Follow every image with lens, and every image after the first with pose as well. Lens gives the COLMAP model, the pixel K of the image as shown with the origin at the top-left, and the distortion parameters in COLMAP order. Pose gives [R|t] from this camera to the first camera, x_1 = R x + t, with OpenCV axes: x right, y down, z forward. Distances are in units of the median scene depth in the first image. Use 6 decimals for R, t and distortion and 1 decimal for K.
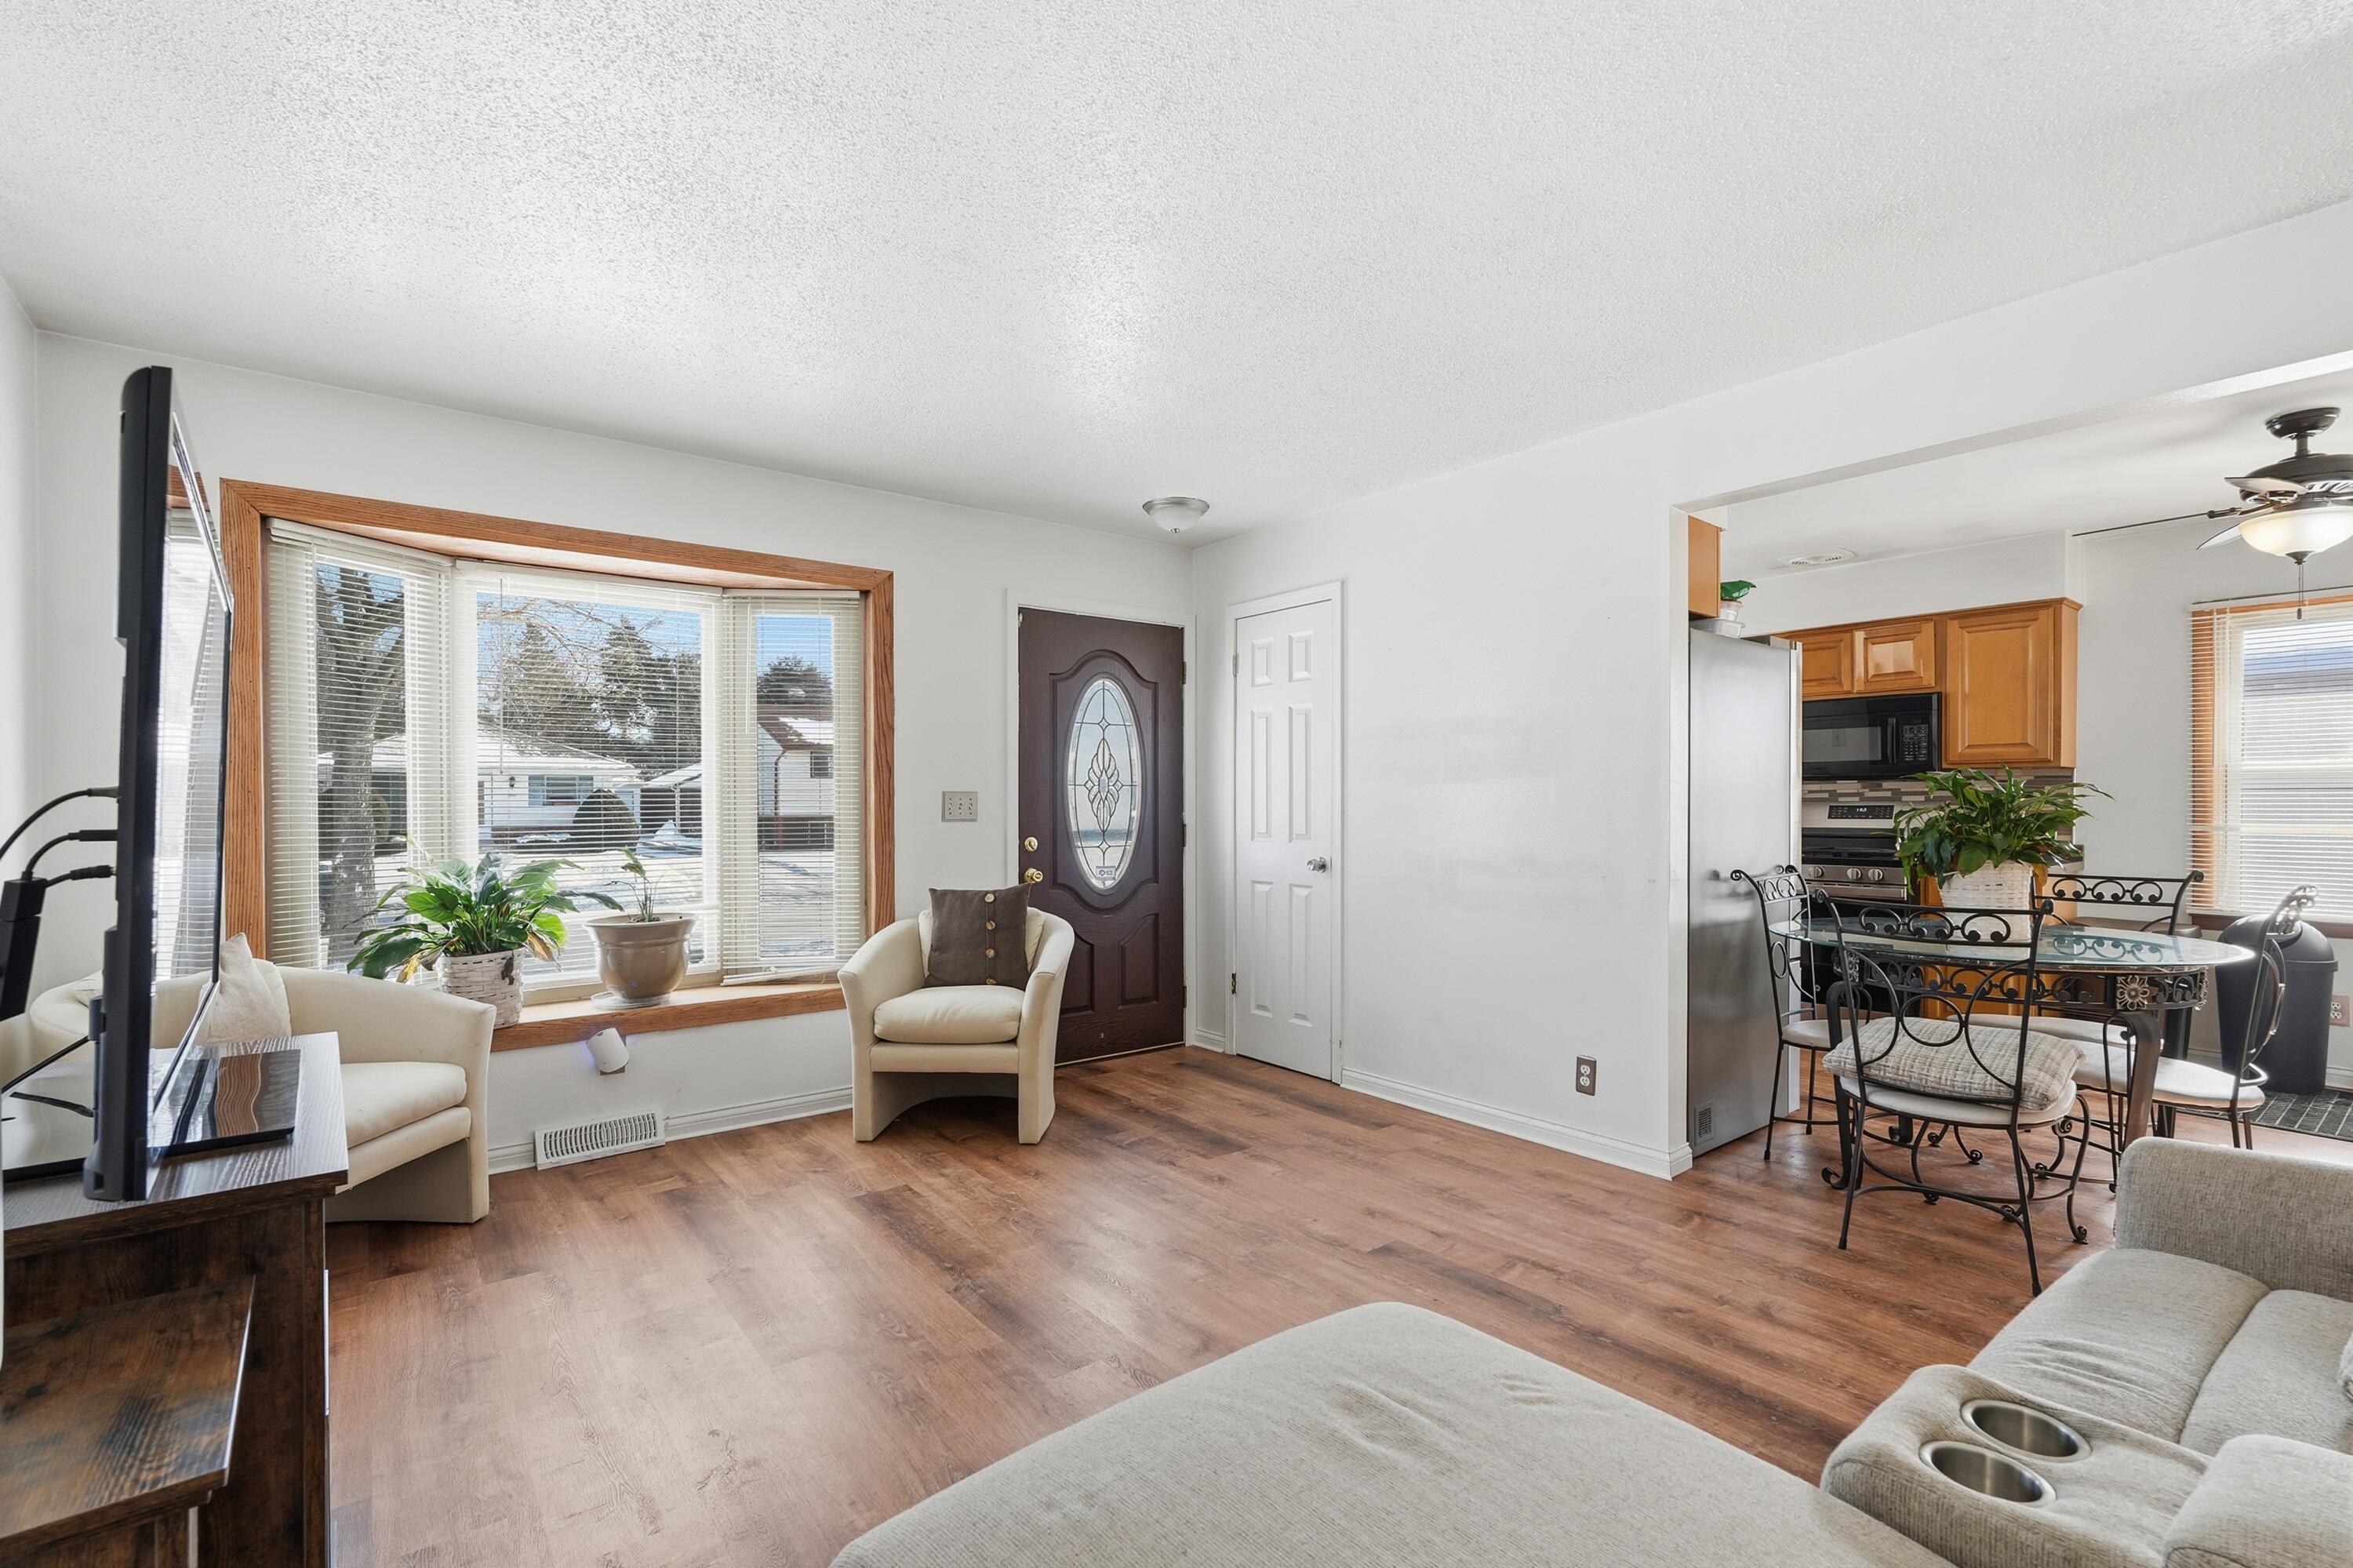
lens RADIAL K [[1067.5, 0, 1178.9], [0, 1067.5, 832.0], [0, 0, 1]] dist [-0.018678, 0.009874]
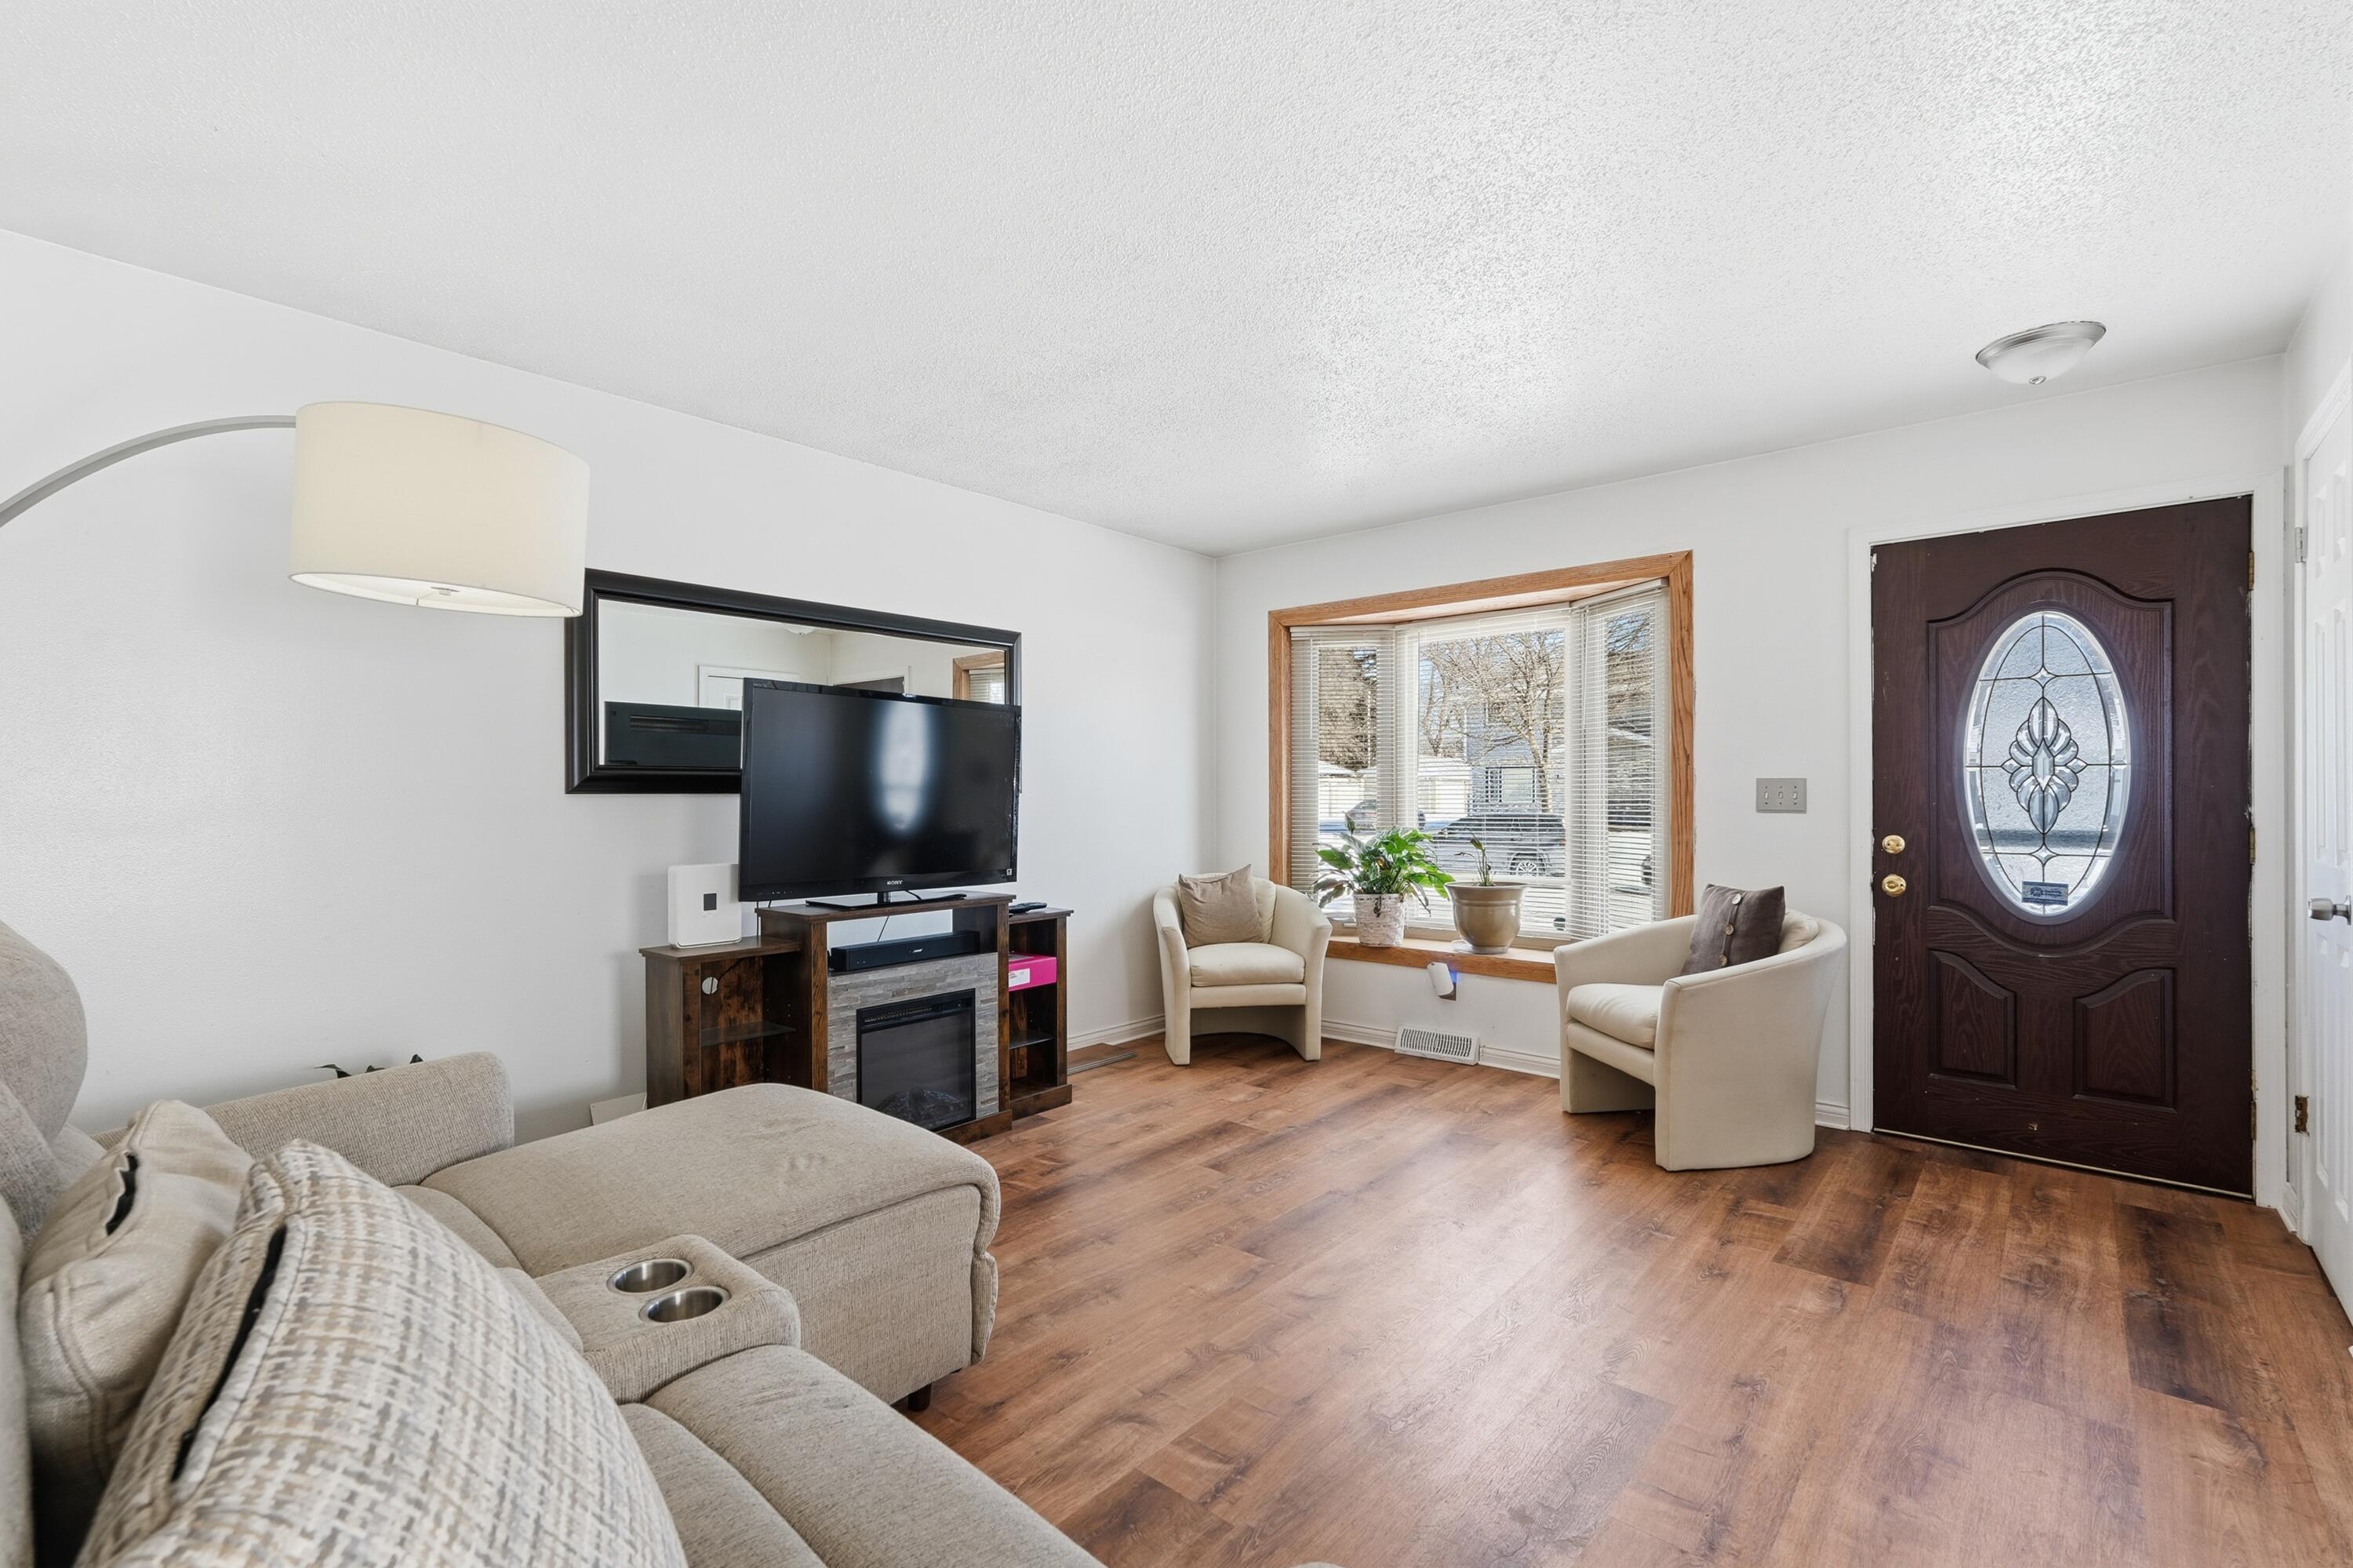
lens RADIAL K [[1067.5, 0, 1178.9], [0, 1067.5, 832.0], [0, 0, 1]] dist [-0.018678, 0.009874]
pose [[0.155536, 0.036151, -0.987168, 0.618493], [-0.024270, 0.999168, 0.032766, -0.011825], [0.987532, 0.018863, 0.156284, 0.406739]]
